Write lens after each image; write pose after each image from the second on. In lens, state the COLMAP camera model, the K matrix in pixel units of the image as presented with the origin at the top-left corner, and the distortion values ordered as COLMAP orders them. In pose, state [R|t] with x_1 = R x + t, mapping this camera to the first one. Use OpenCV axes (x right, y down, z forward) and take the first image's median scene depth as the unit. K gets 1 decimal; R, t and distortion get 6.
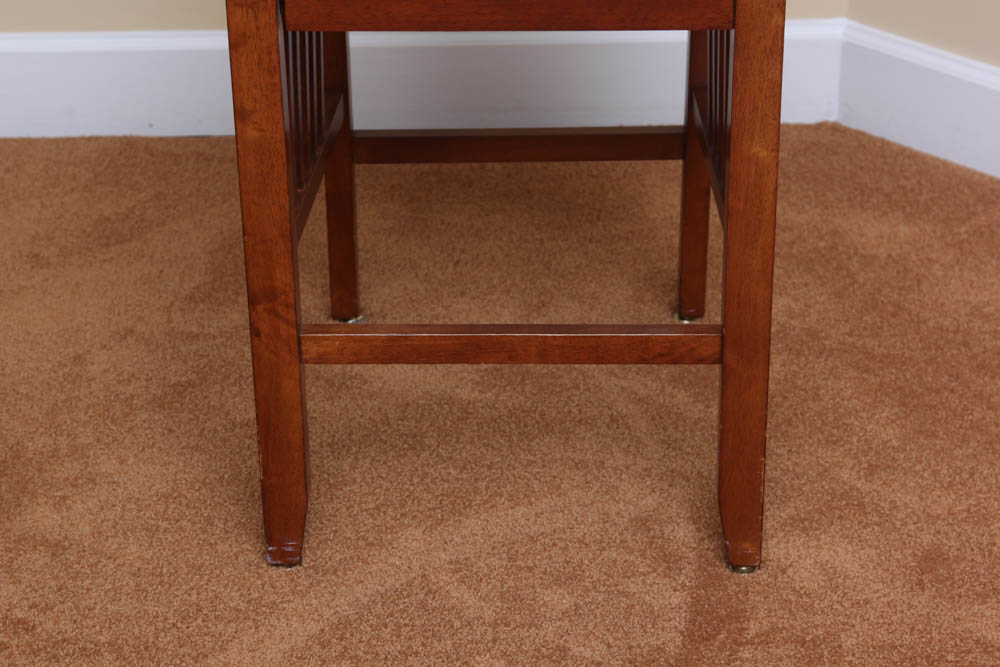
lens RADIAL K [[2690.9, 0, 500.0], [0, 2690.9, 333.5], [0, 0, 1]] dist [0.178684, 1.123598]
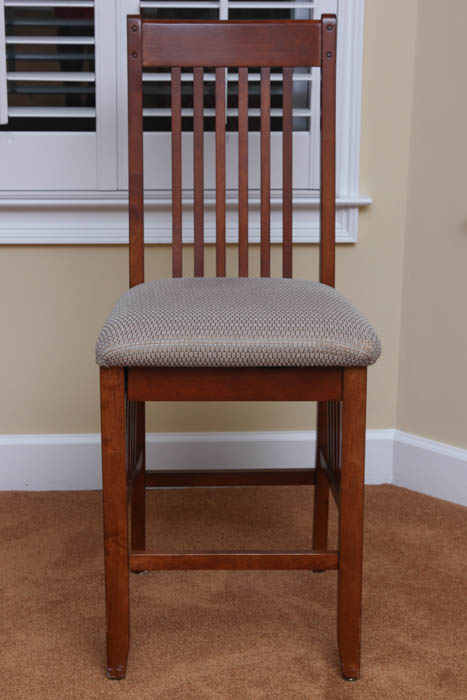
lens RADIAL K [[1829.8, 0, 233.5], [0, 1829.8, 350.0], [0, 0, 1]] dist [0.235033, 0.202254]
pose [[0.999247, 0.005159, 0.038461, -0.045256], [0.003154, 0.977044, -0.213016, 0.130487], [-0.038677, 0.212977, 0.976291, -0.338254]]
